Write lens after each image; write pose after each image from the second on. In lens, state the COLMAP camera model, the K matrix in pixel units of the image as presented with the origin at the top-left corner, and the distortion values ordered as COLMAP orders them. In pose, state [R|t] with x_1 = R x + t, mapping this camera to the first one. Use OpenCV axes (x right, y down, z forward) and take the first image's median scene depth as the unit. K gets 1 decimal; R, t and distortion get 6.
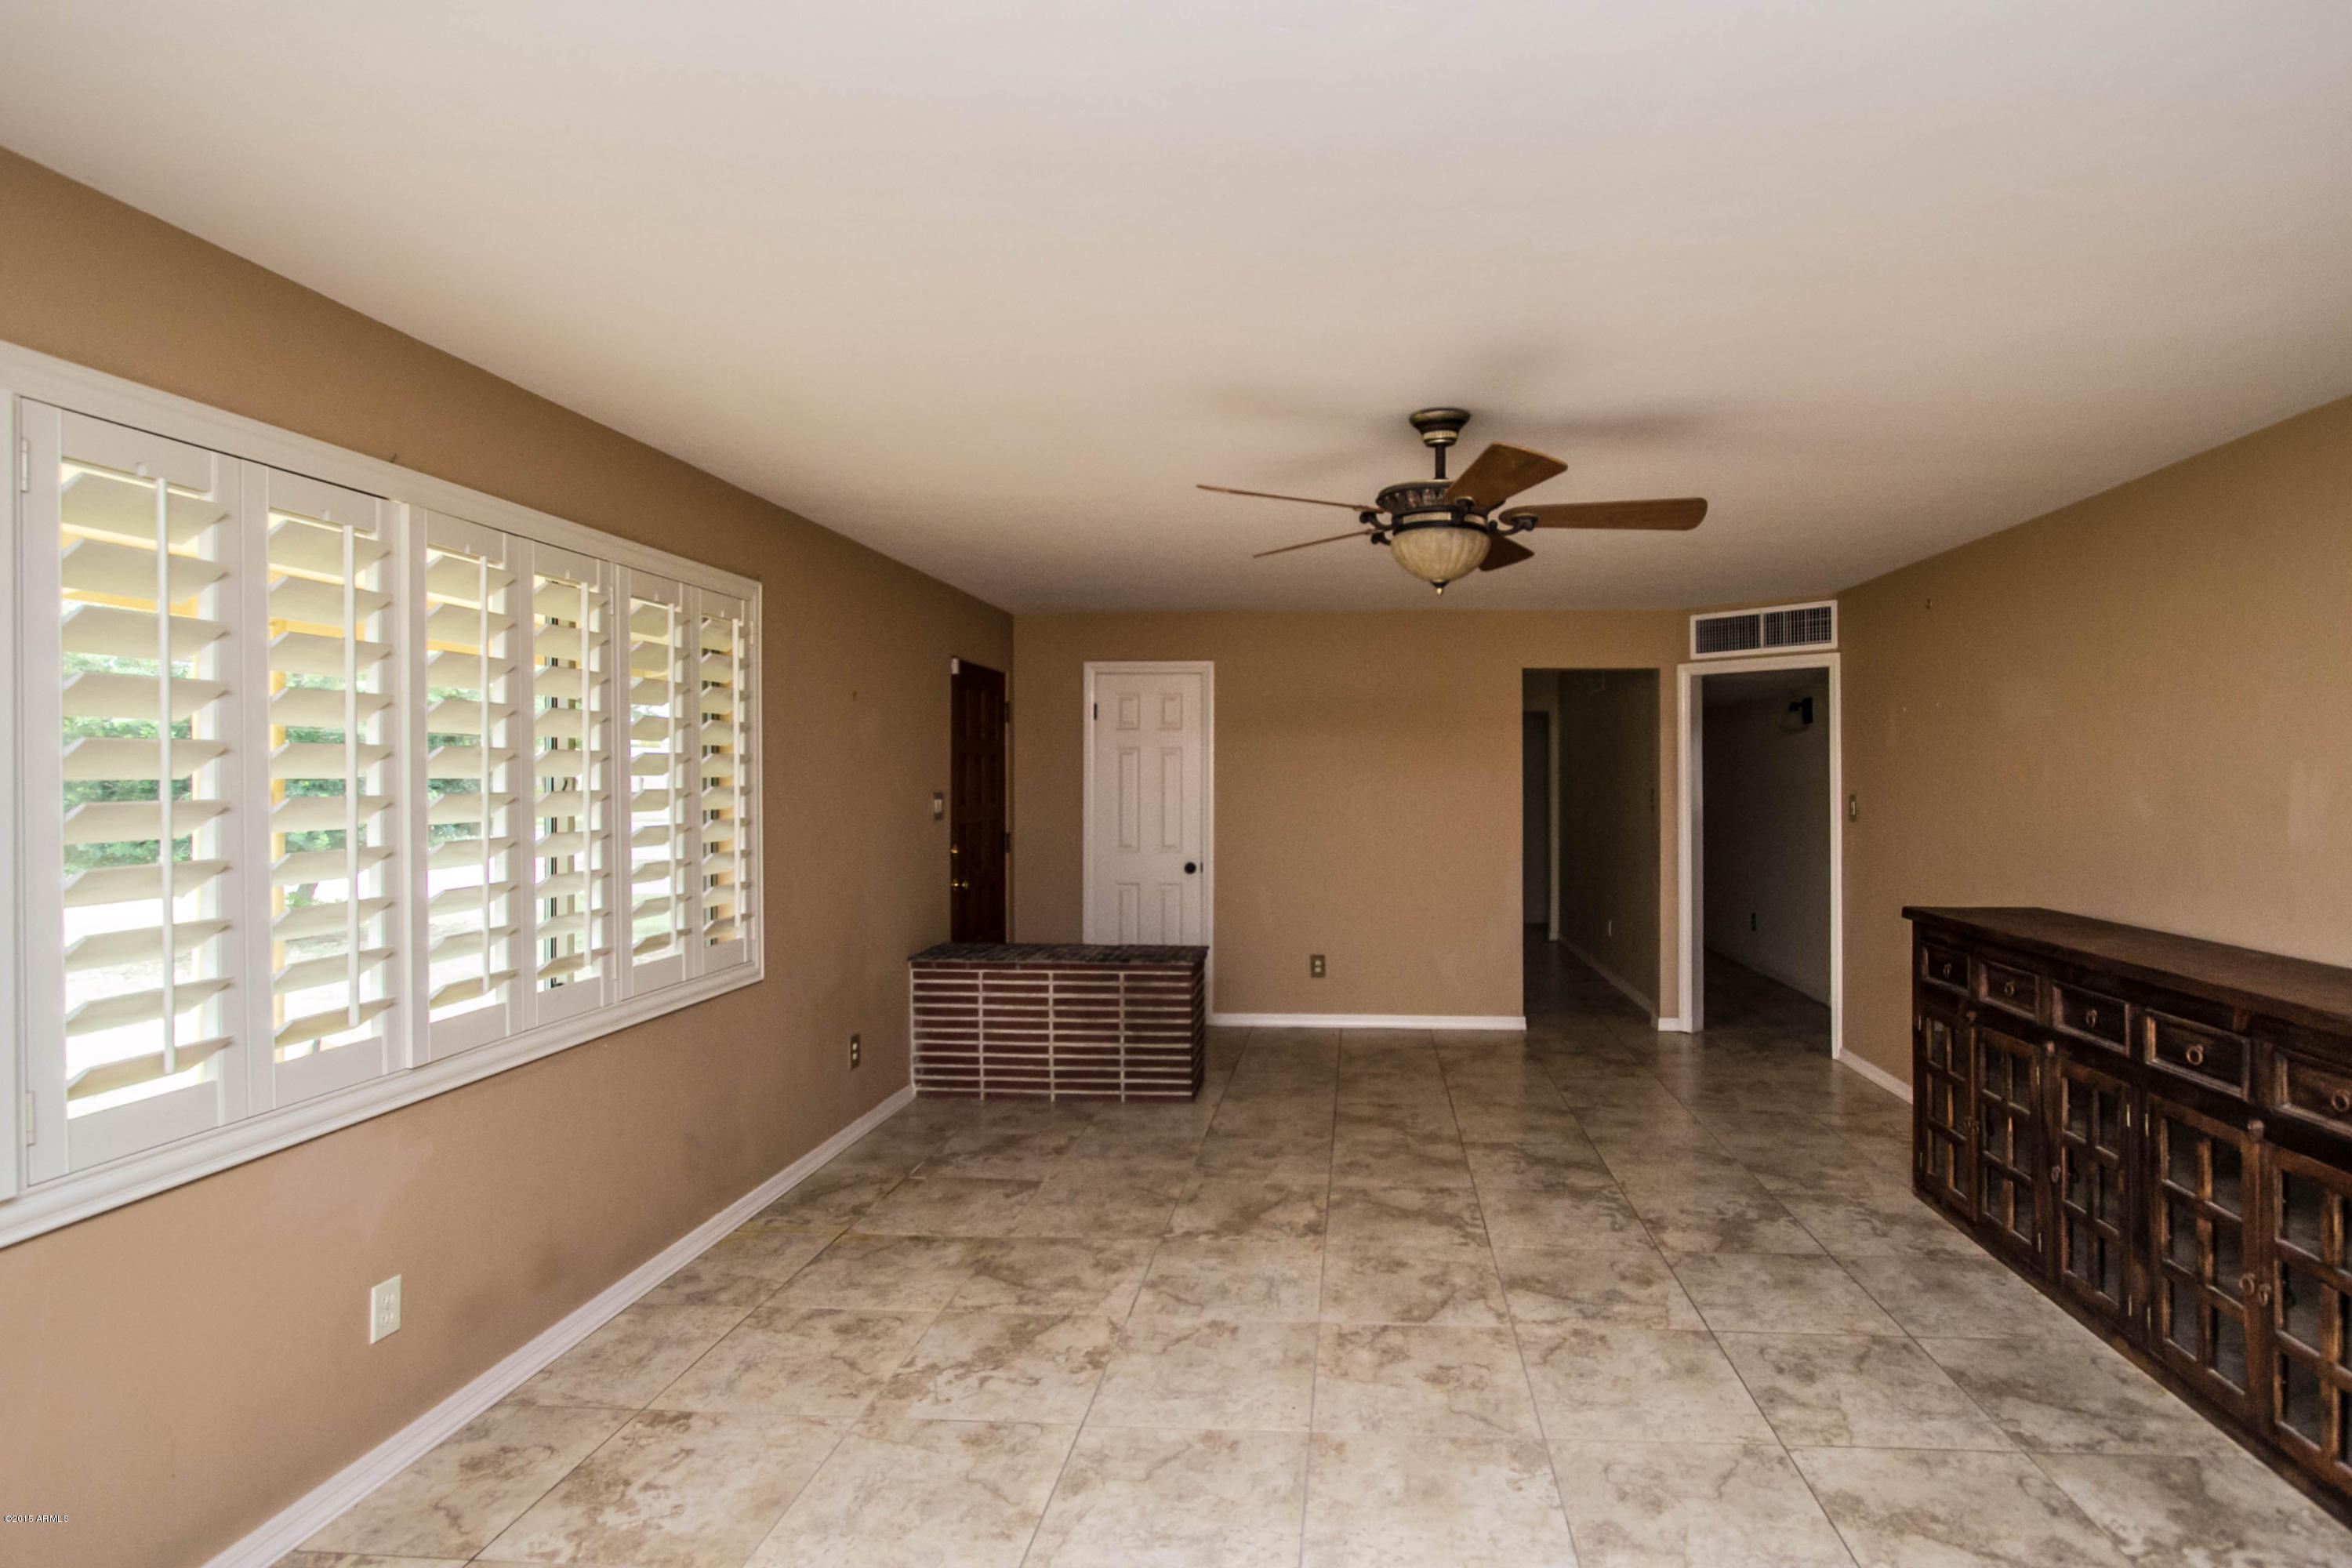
lens RADIAL K [[1097.5, 0, 1180.2], [0, 1097.5, 780.4], [0, 0, 1]] dist [-0.016105, 0.002997]
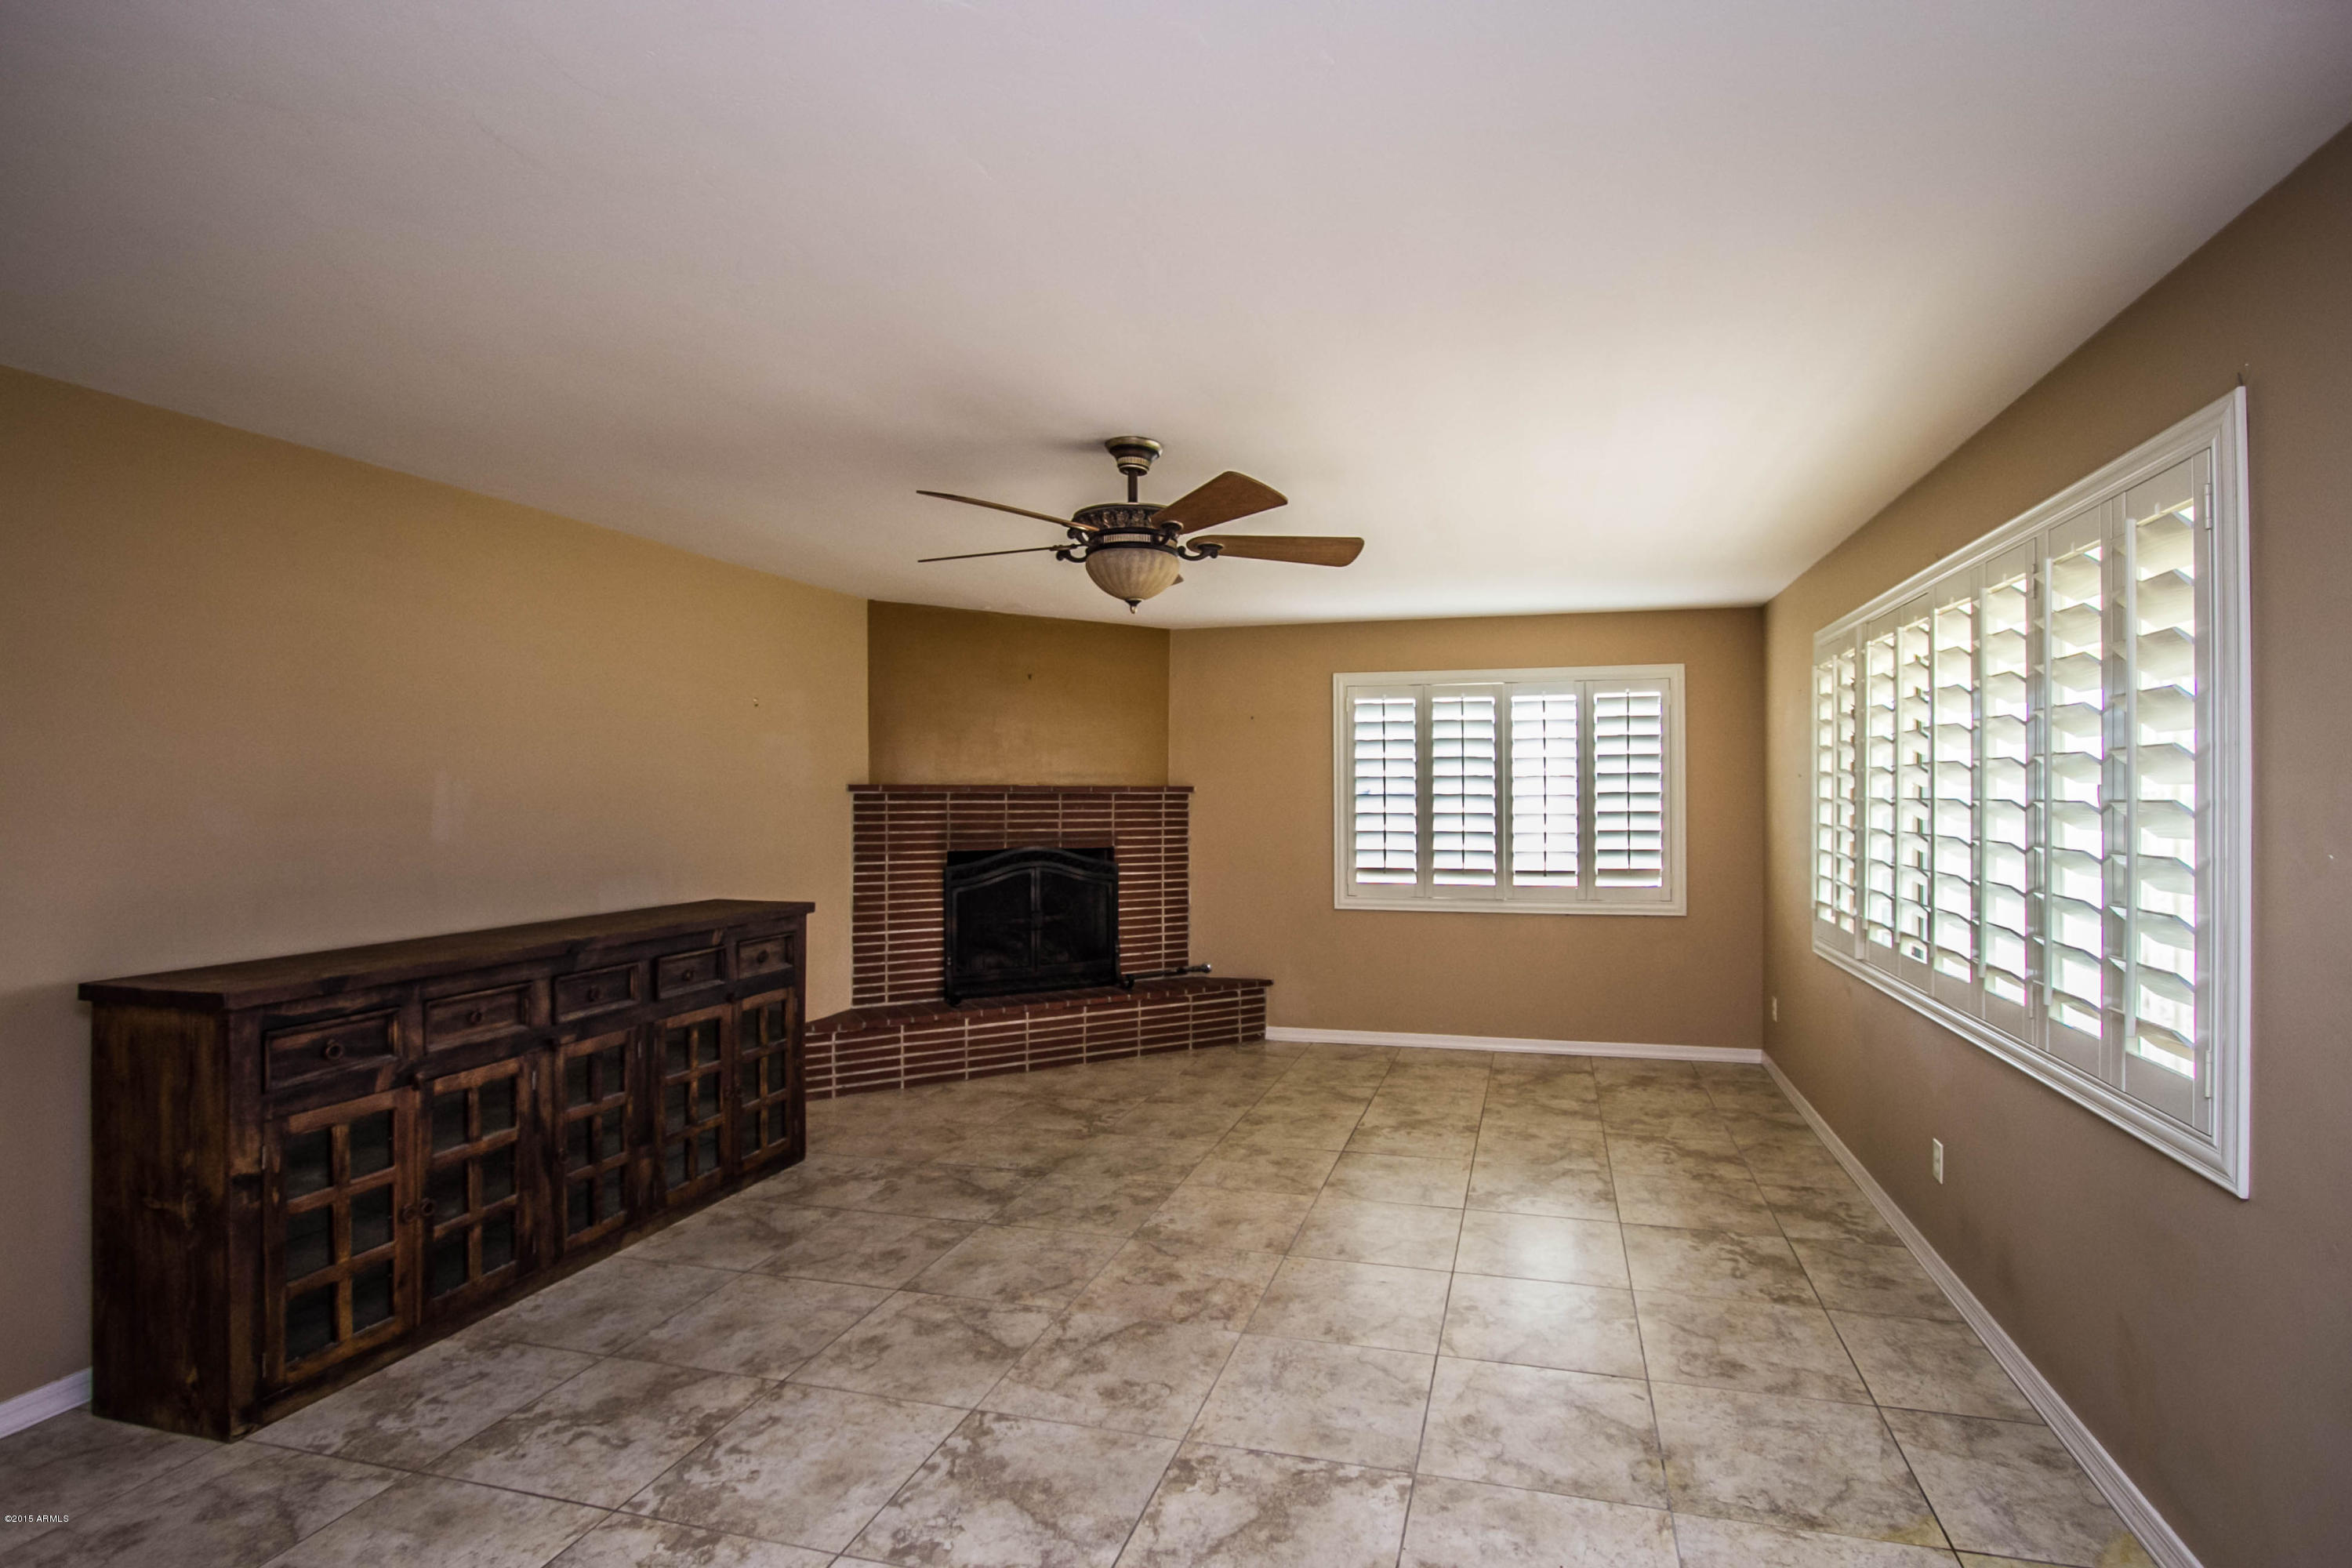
lens RADIAL K [[1097.5, 0, 1191.0], [0, 1097.5, 782.8], [0, 0, 1]] dist [-0.016105, 0.002997]
pose [[-0.988361, 0.000970, 0.152122, 0.019054], [0.001074, 0.999999, 0.000599, -0.011928], [-0.152121, 0.000755, -0.988362, 1.898129]]
